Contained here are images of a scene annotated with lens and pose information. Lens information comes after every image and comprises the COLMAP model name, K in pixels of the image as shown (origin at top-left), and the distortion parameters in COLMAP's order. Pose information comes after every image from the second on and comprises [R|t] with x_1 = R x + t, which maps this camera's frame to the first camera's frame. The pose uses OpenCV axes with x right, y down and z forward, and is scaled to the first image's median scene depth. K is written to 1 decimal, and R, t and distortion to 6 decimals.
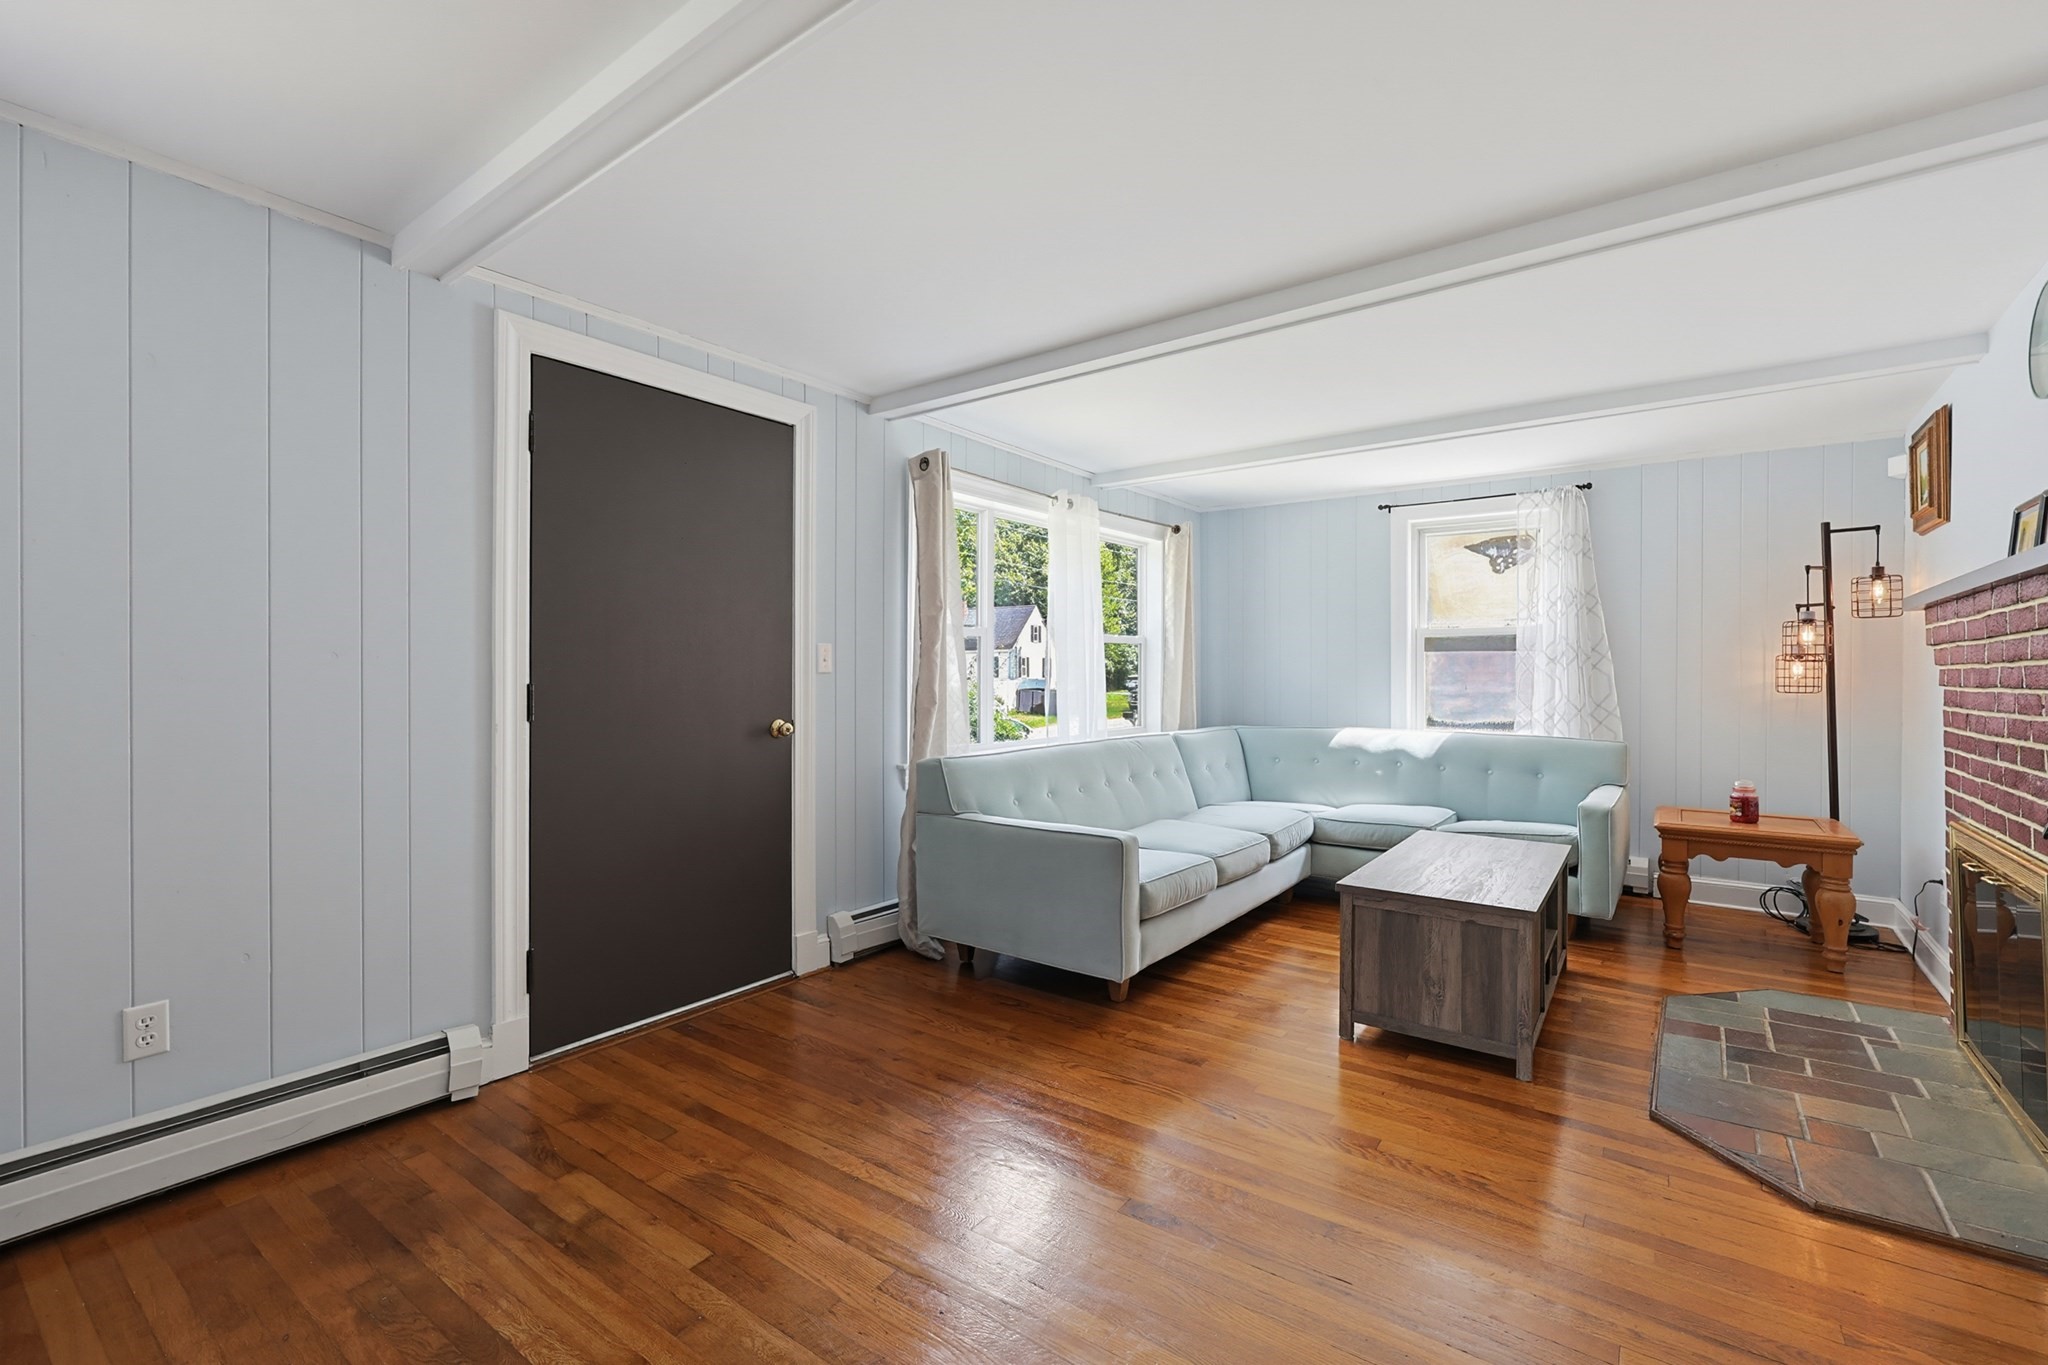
lens RADIAL K [[879.3, 0, 1051.8], [0, 879.3, 675.3], [0, 0, 1]] dist [-0.000322, 0.000042]
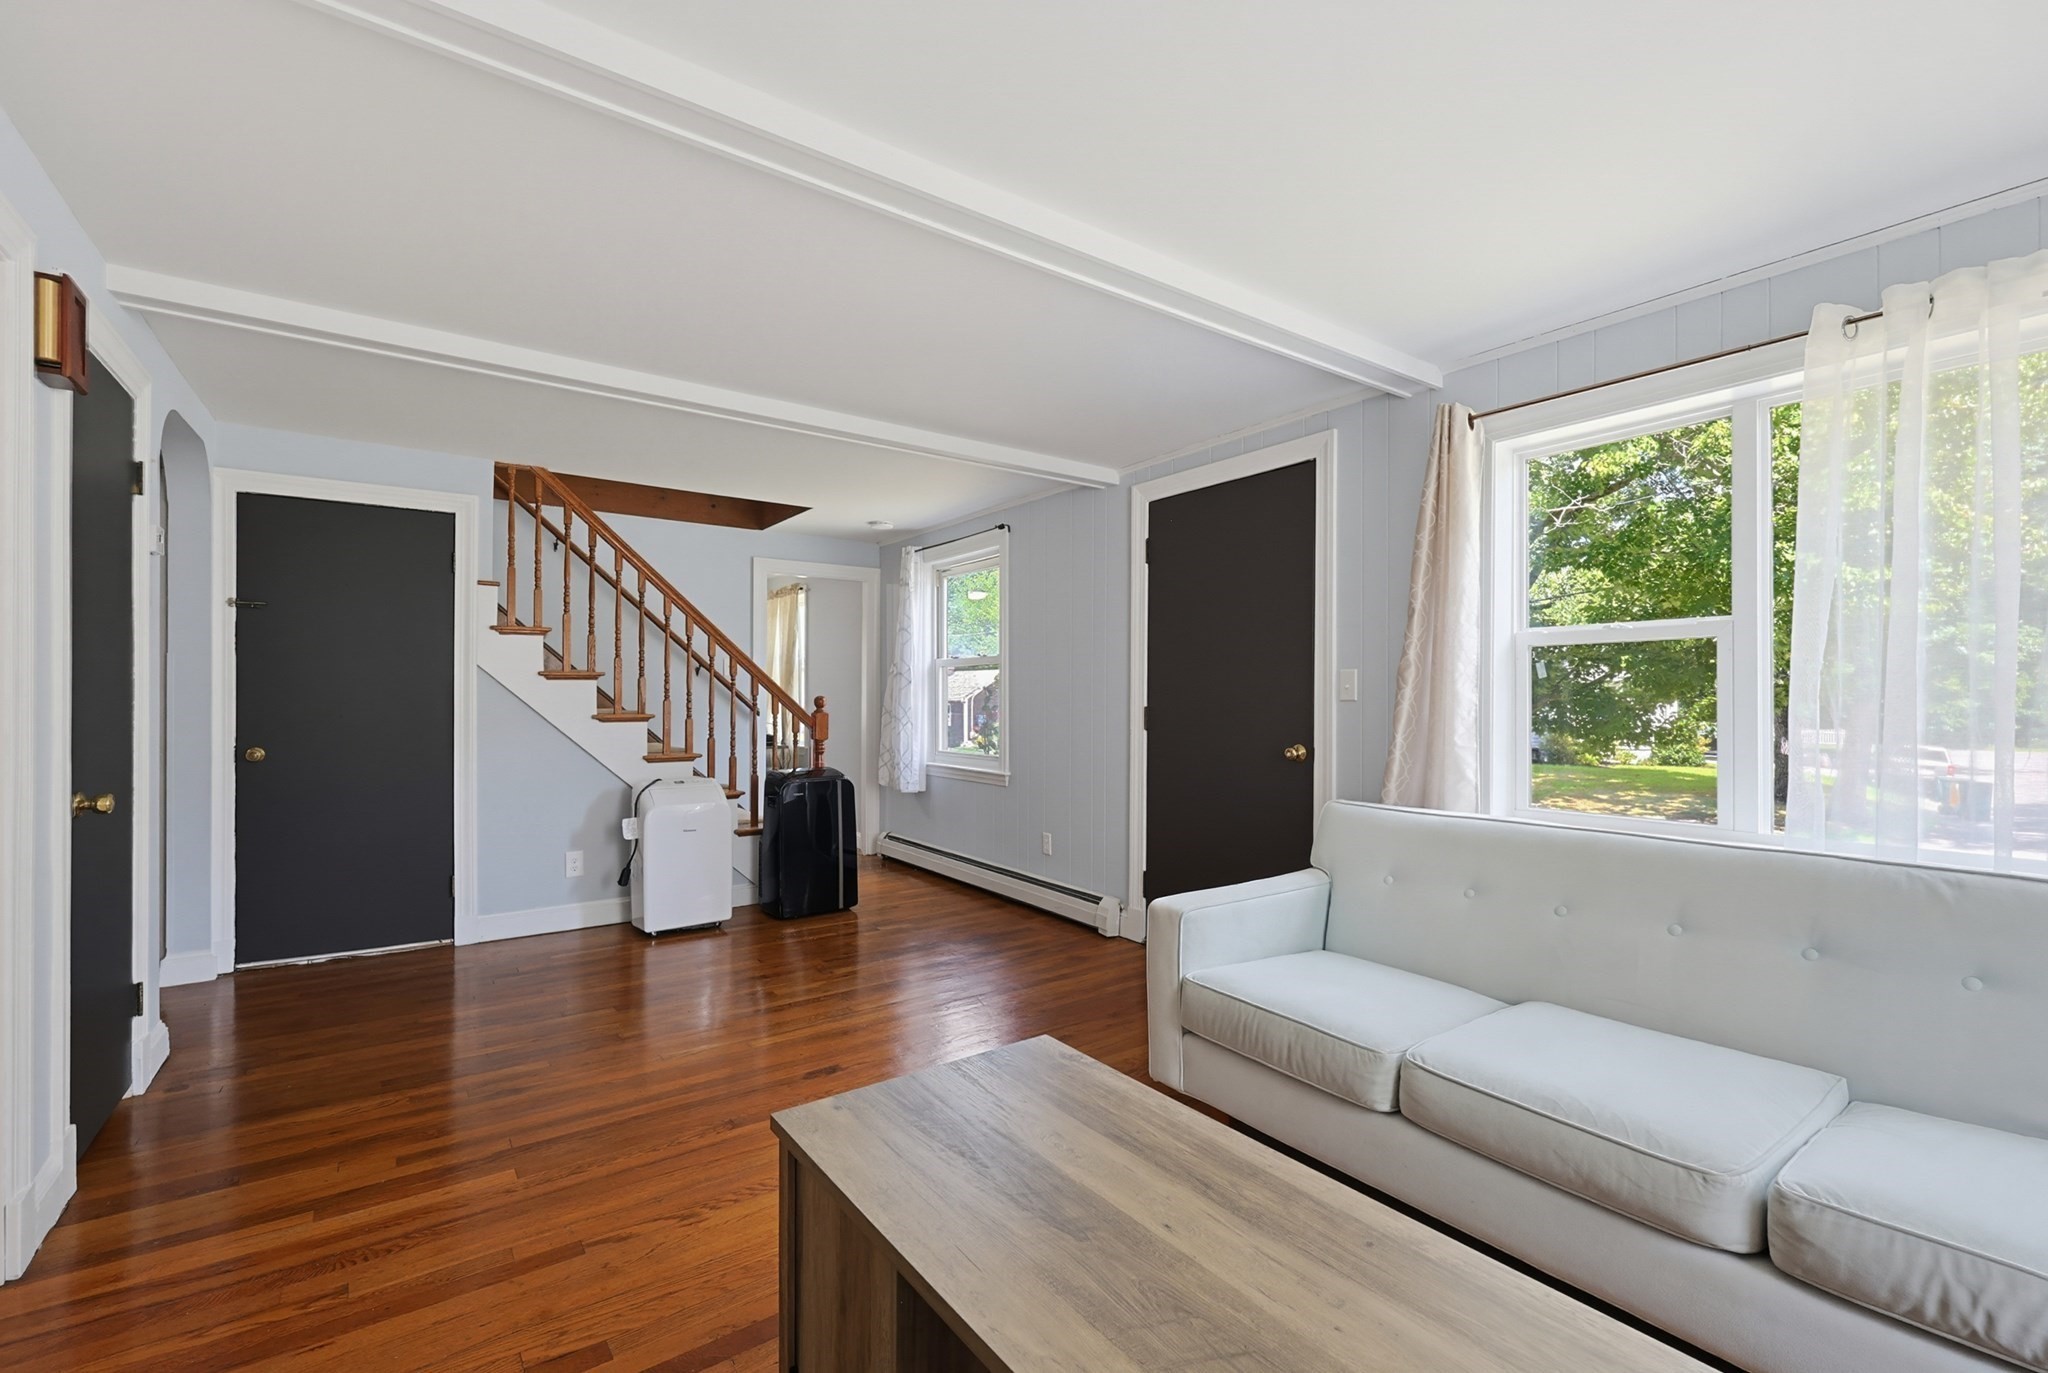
lens RADIAL K [[881.3, 0, 1025.8], [0, 881.3, 699.4], [0, 0, 1]] dist [0.000195, 0.000160]
pose [[-0.315863, -0.003335, -0.948799, 0.584165], [-0.007039, 0.999975, -0.001172, -0.000183], [0.948779, 0.006309, -0.315879, 0.747896]]
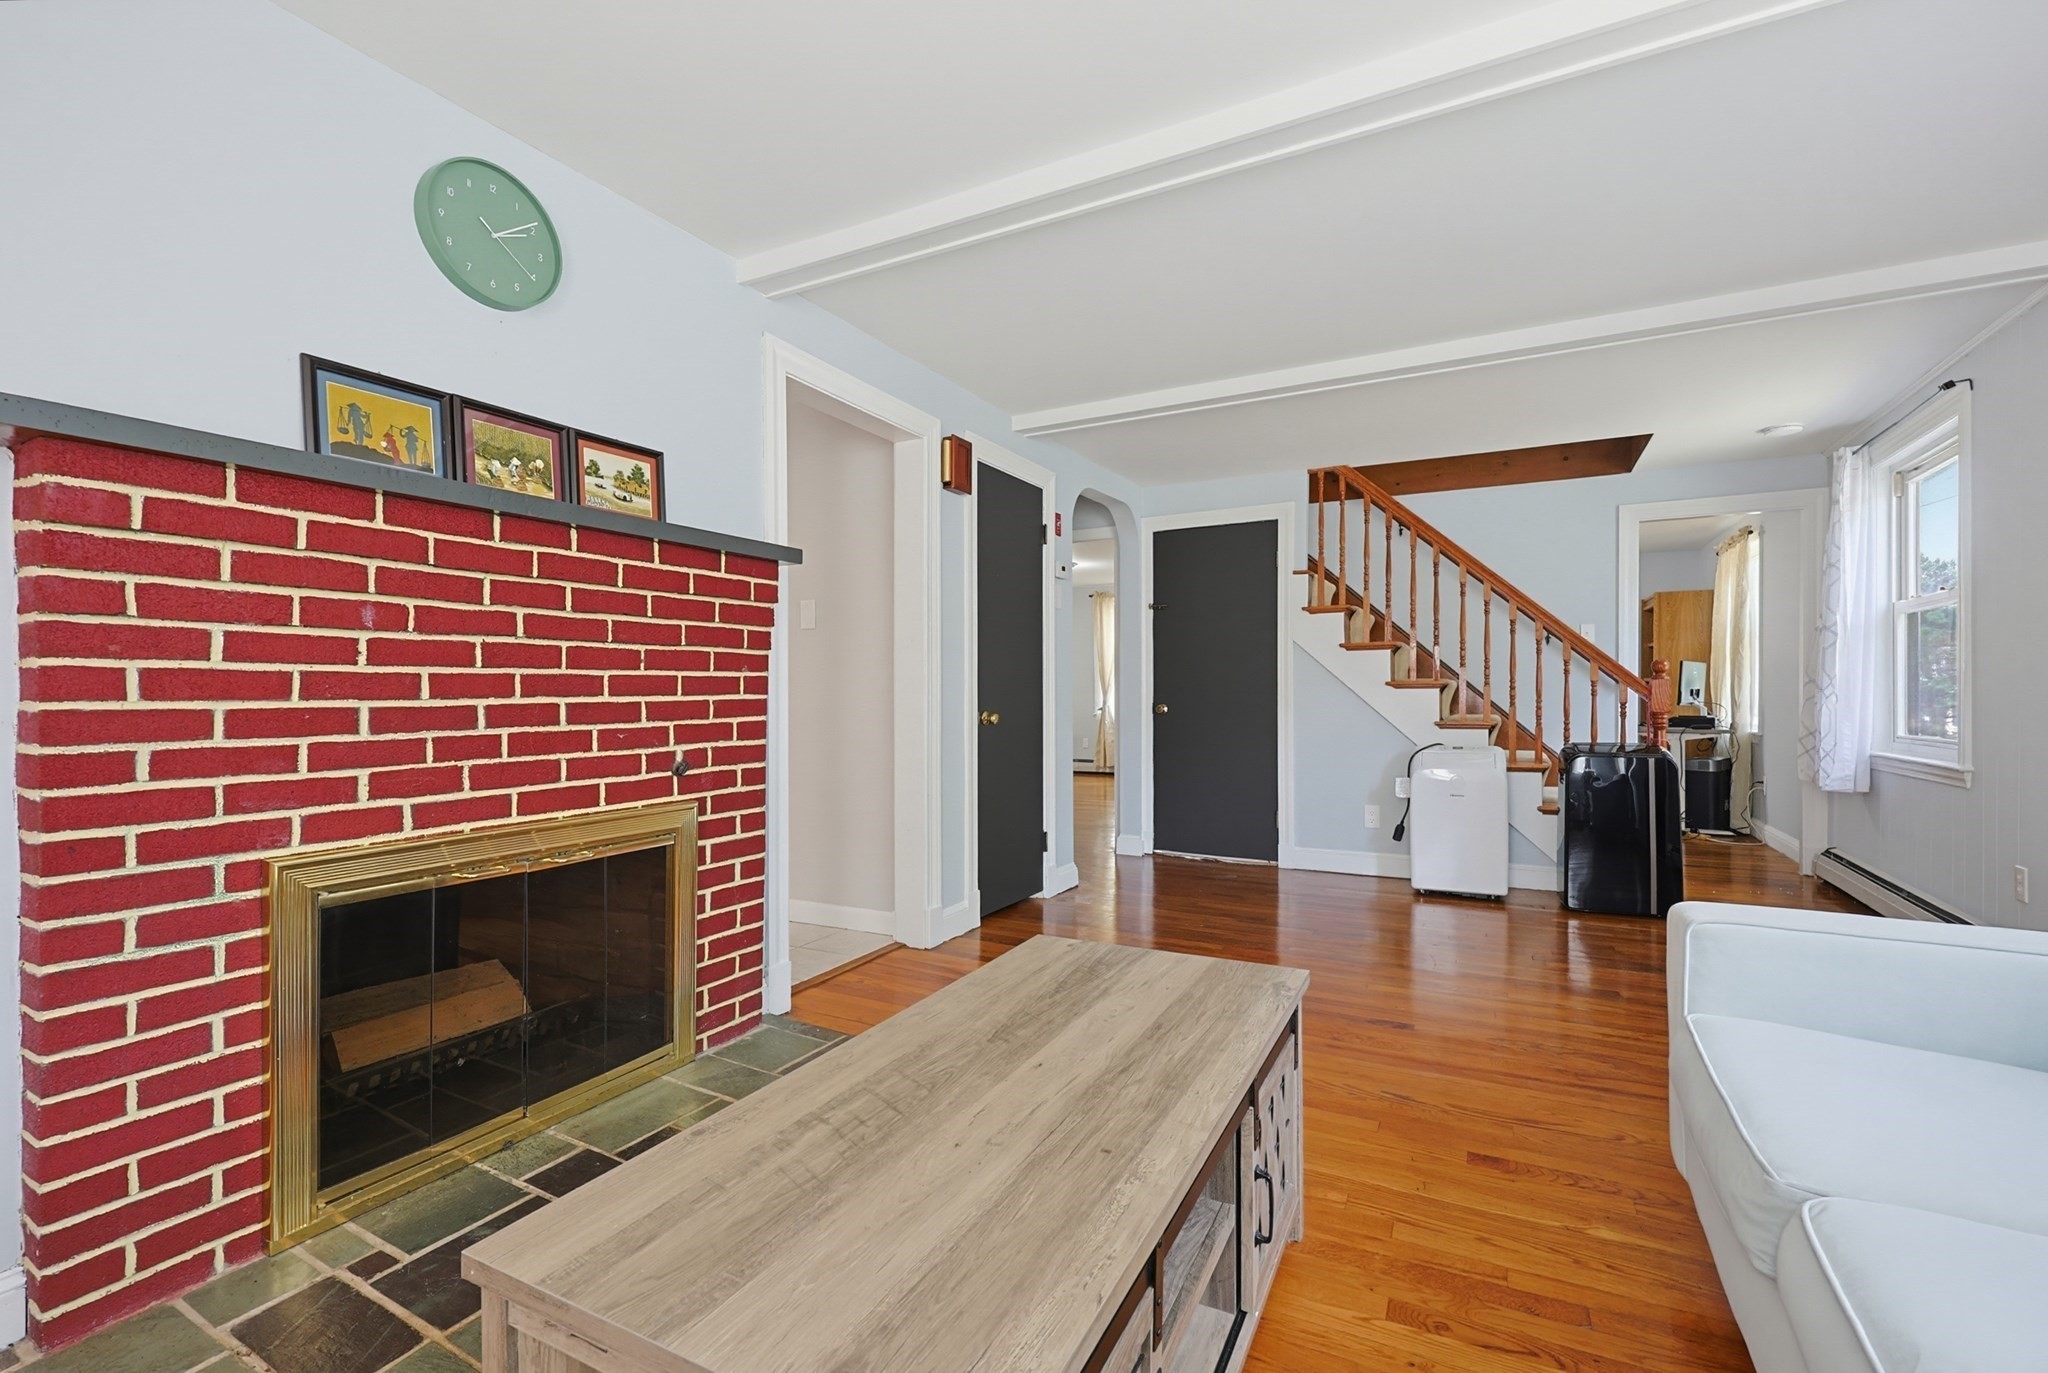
lens RADIAL K [[890.8, 0, 1047.6], [0, 890.8, 695.3], [0, 0, 1]] dist [0.001884, 0.000105]
pose [[-0.989411, -0.000423, -0.145140, 0.363560], [-0.000730, 0.999998, 0.002060, 0.034327], [0.145139, 0.002144, -0.989409, 0.991072]]
